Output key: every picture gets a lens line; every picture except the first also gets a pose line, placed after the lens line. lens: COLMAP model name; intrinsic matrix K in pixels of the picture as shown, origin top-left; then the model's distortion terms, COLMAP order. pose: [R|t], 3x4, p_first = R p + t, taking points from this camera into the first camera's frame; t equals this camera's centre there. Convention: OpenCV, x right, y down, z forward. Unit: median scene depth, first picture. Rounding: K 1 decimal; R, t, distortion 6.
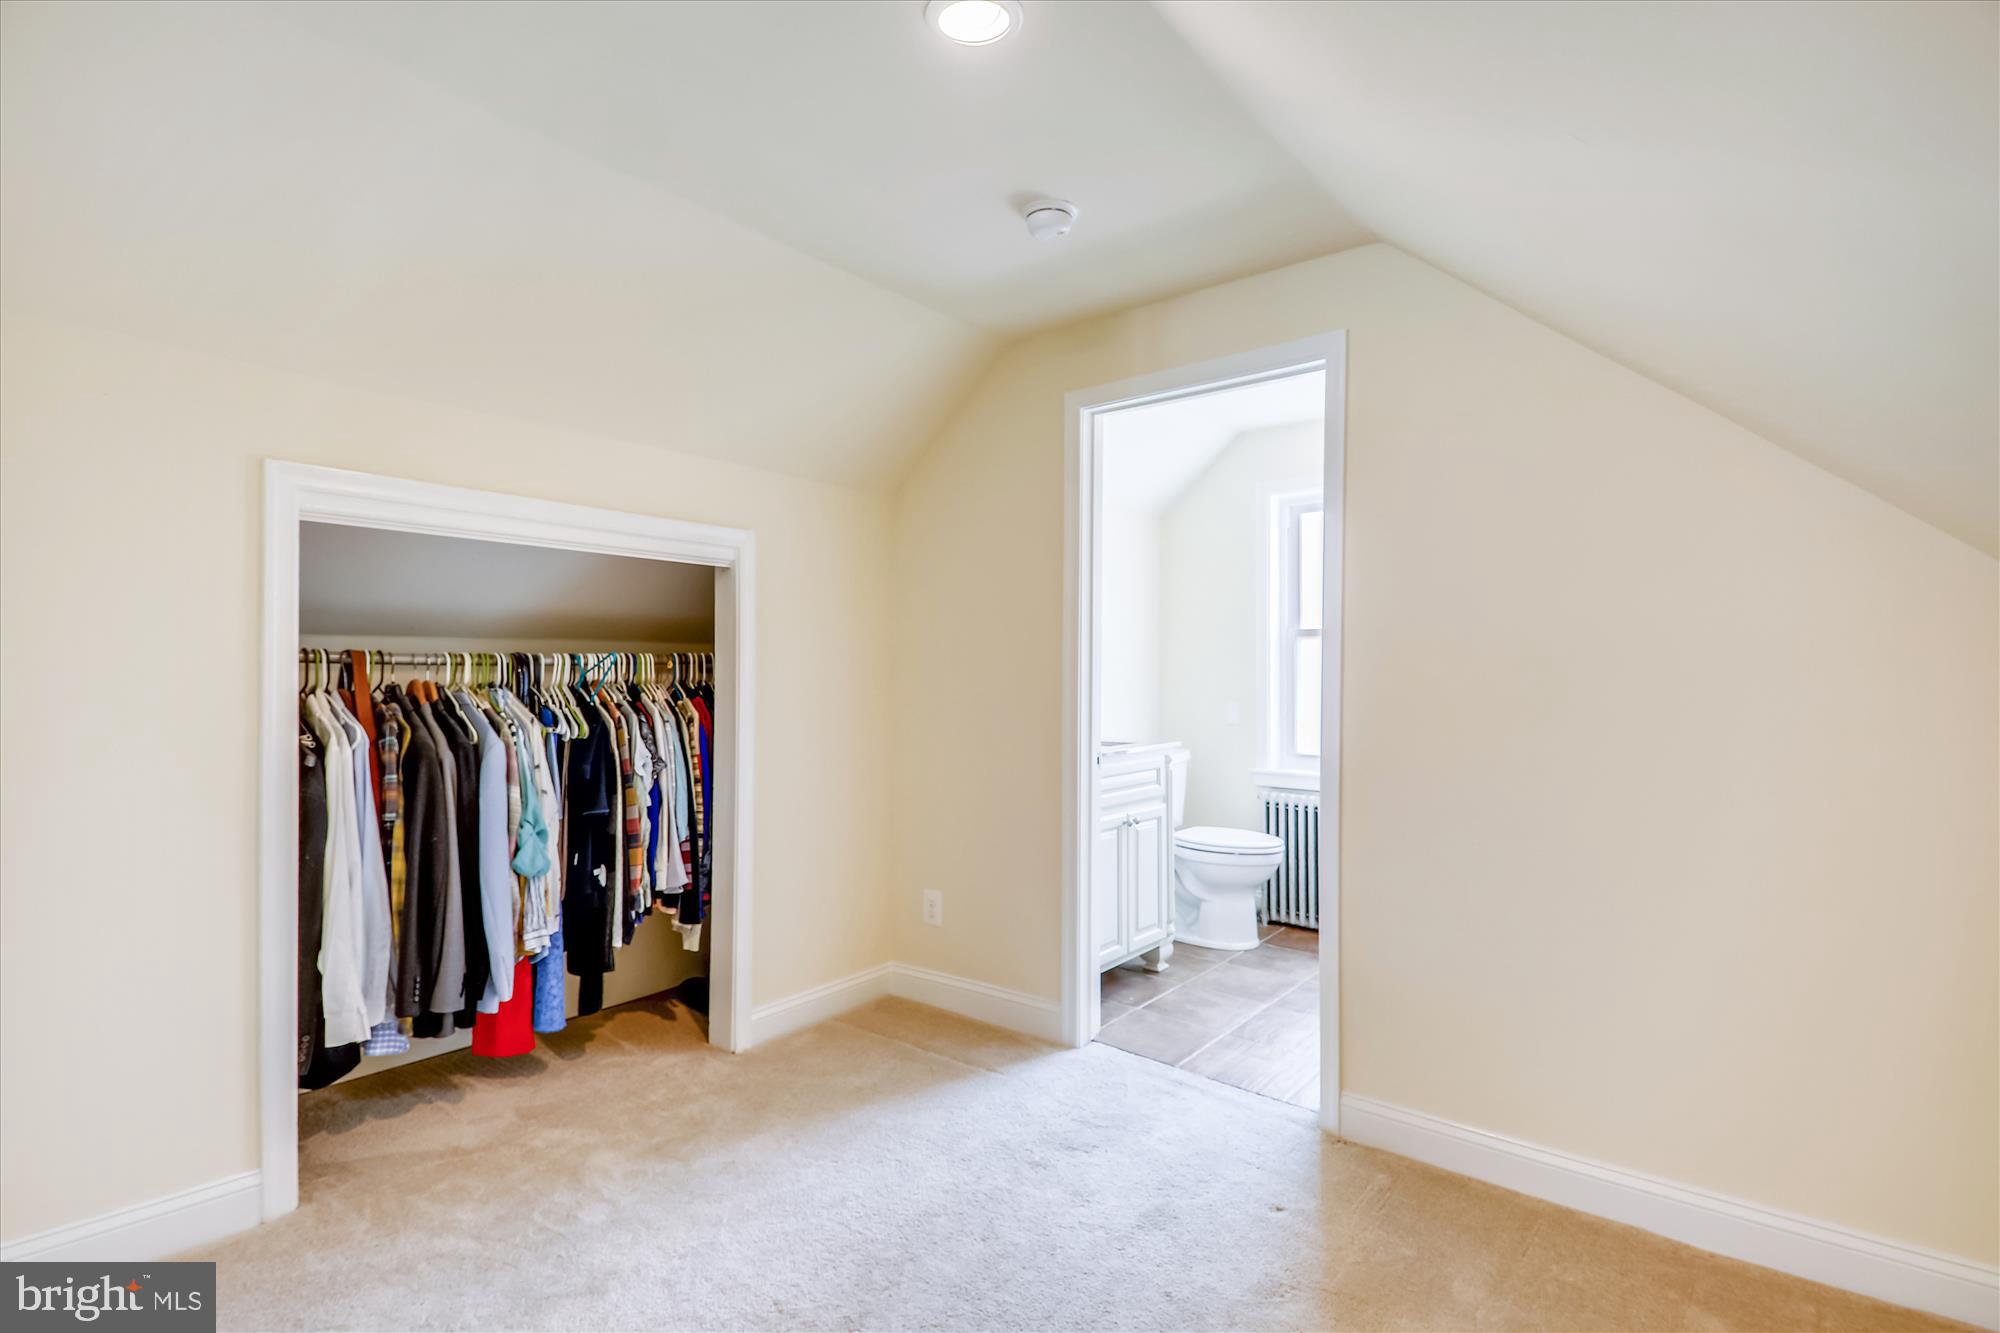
lens RADIAL K [[971.9, 0, 1003.3], [0, 971.9, 659.5], [0, 0, 1]] dist [0.006691, -0.000105]
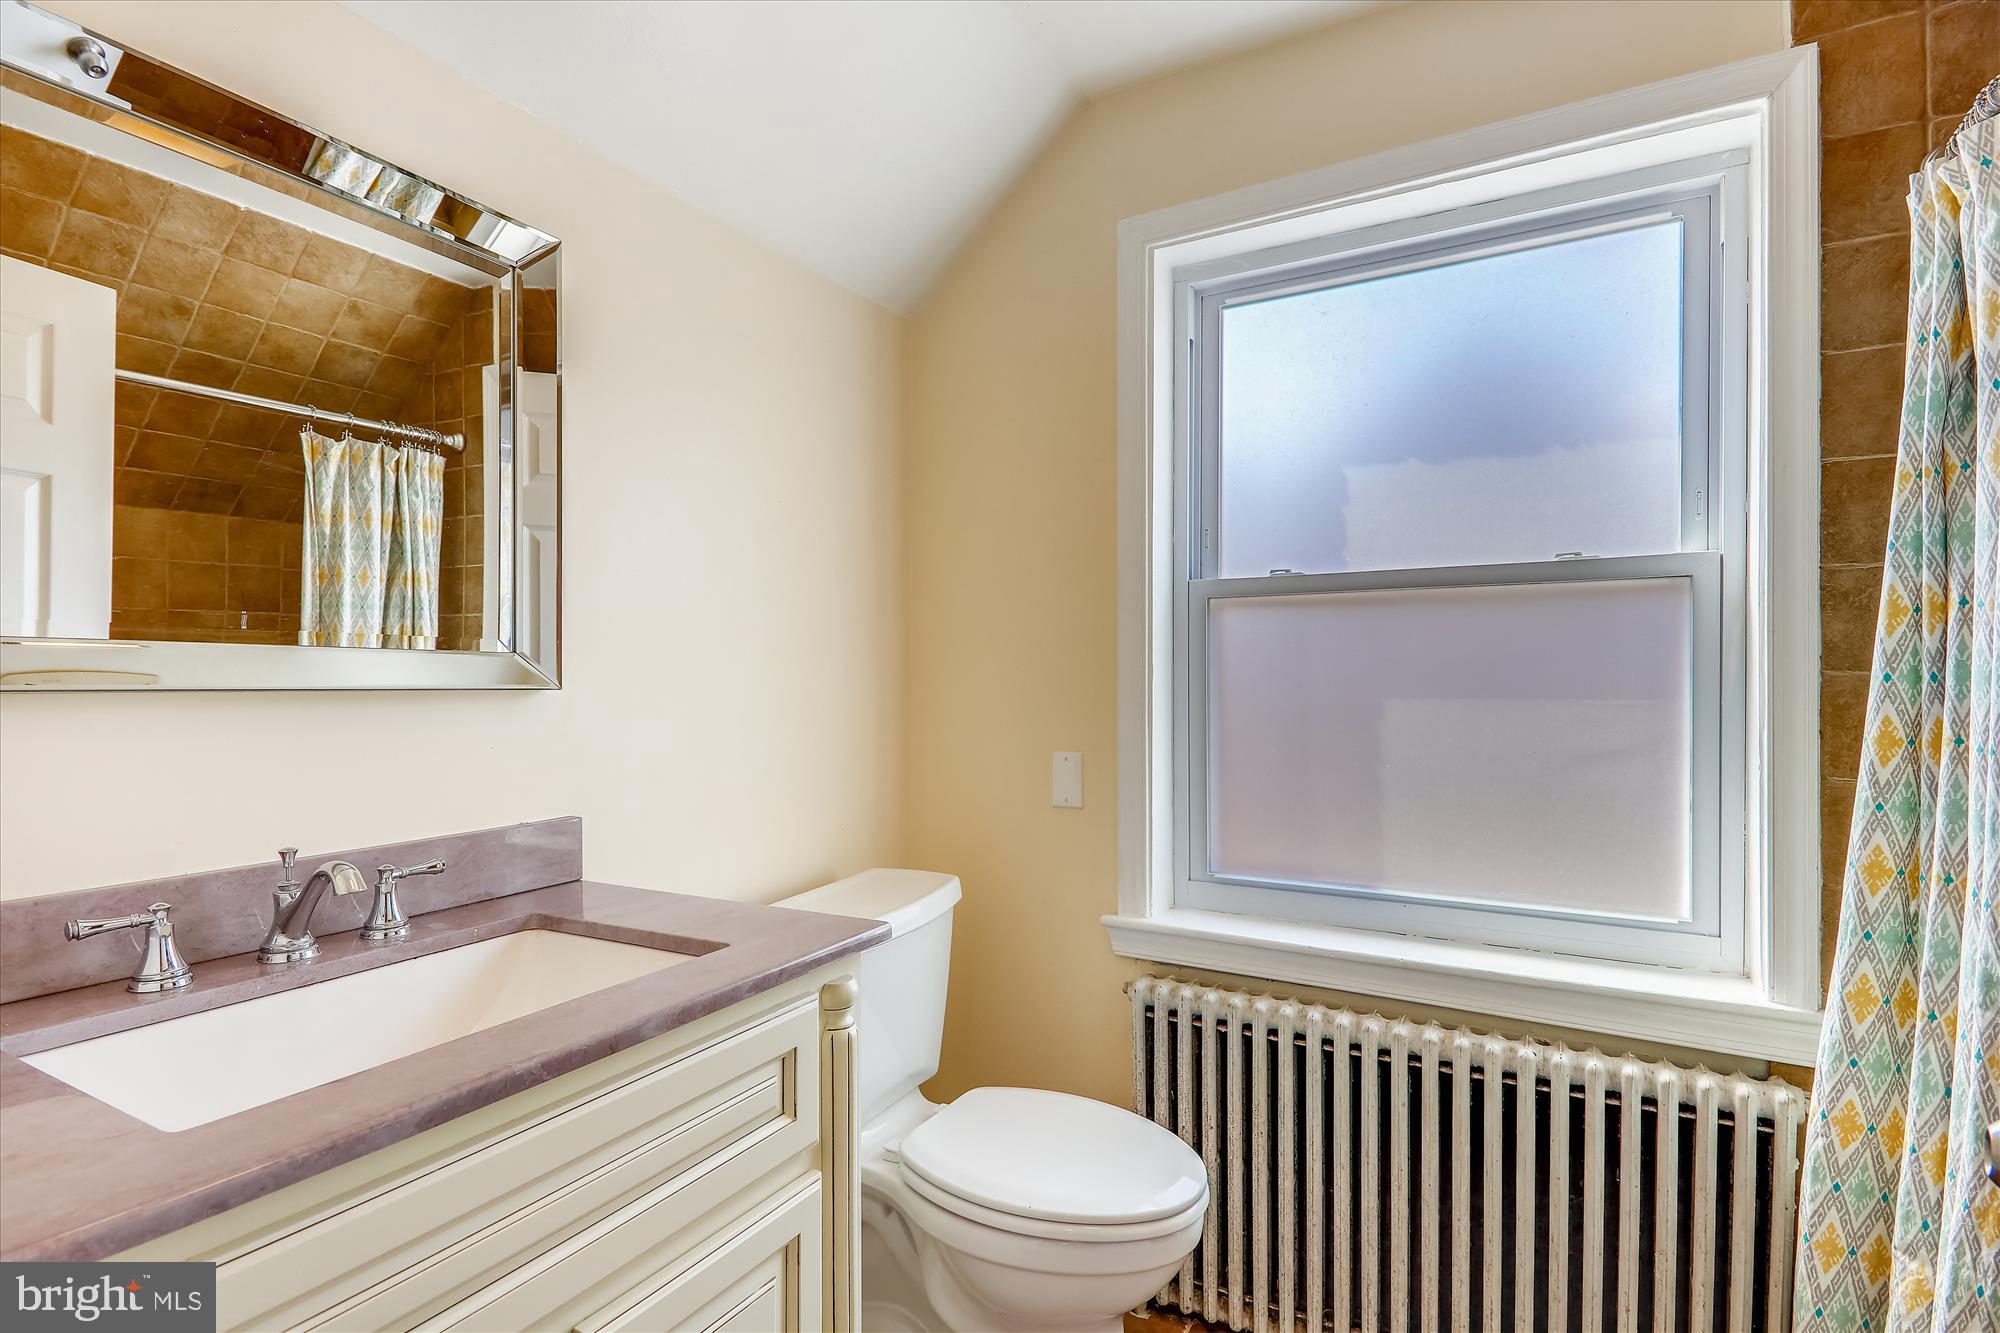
lens RADIAL K [[971.9, 0, 999.5], [0, 971.9, 679.0], [0, 0, 1]] dist [0.006691, -0.000105]
pose [[0.983687, 0.001678, 0.179883, 0.142867], [-0.001497, 0.999998, -0.001143, 0.013341], [-0.179885, 0.000855, 0.983687, 0.632188]]
